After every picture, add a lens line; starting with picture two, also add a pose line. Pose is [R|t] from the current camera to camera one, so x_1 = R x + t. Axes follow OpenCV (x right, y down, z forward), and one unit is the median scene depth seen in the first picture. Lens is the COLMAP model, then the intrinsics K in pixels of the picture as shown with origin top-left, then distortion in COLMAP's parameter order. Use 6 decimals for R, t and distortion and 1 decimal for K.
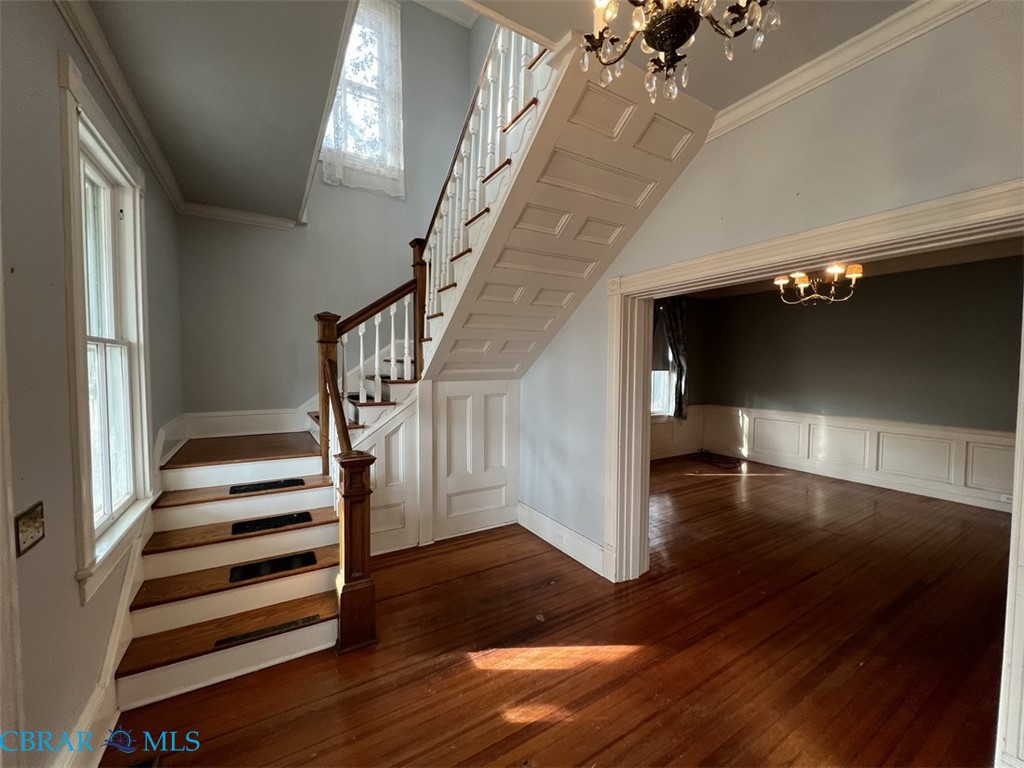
lens RADIAL K [[409.2, 0, 509.6], [0, 409.2, 385.5], [0, 0, 1]] dist [0.001080, 0.000158]
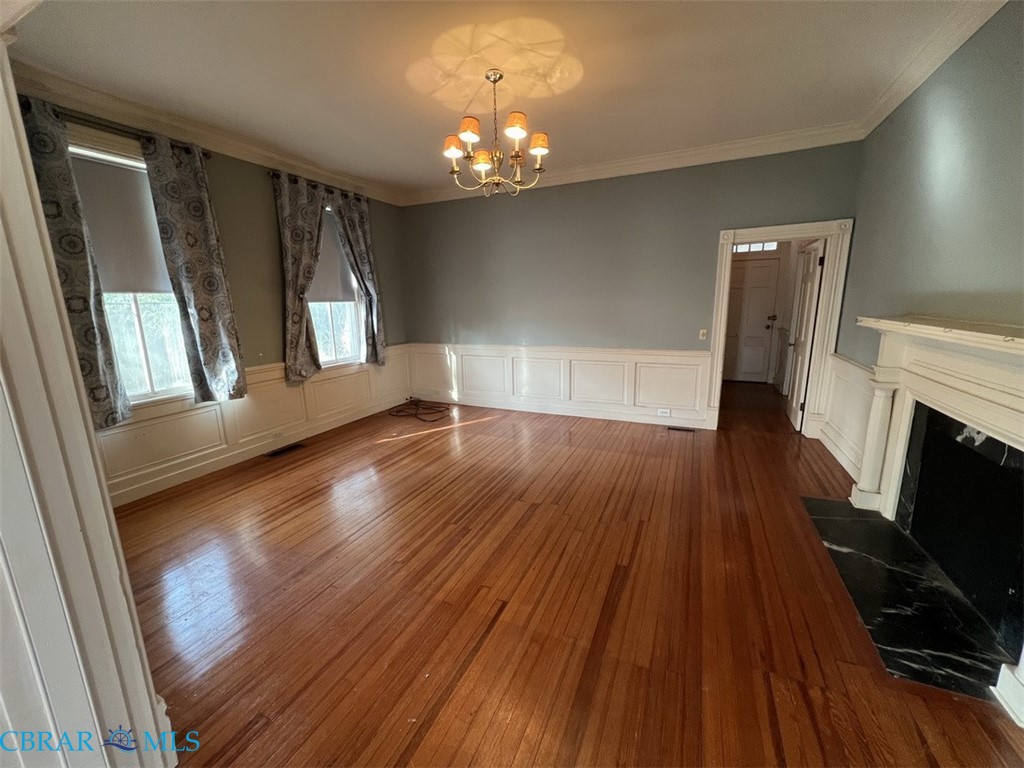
lens RADIAL K [[409.2, 0, 509.3], [0, 409.2, 383.7], [0, 0, 1]] dist [0.001080, 0.000158]
pose [[0.829780, -0.133559, 0.541873, 0.208424], [0.053485, 0.985504, 0.161001, 0.005881], [-0.555522, -0.104614, 0.824895, 0.231742]]
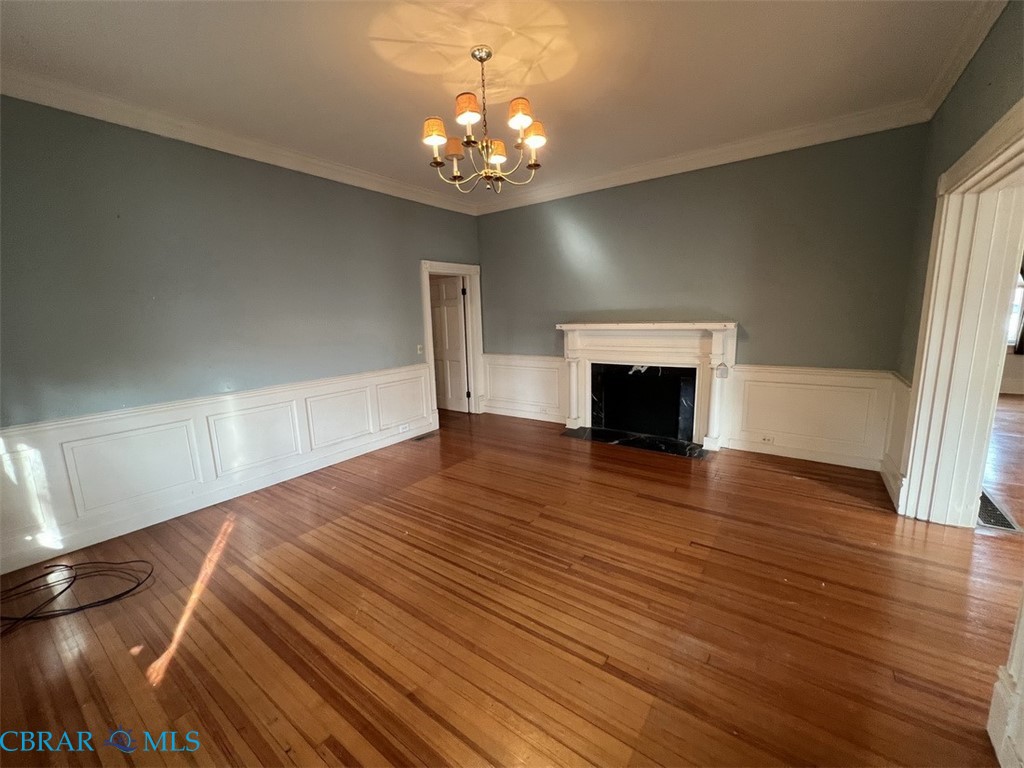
lens RADIAL K [[409.2, 0, 506.7], [0, 409.2, 384.5], [0, 0, 1]] dist [0.001080, 0.000158]
pose [[-0.383435, -0.150965, 0.911146, 0.089859], [0.076799, 0.977922, 0.194348, -0.018468], [-0.920369, 0.144495, -0.363376, 0.736281]]
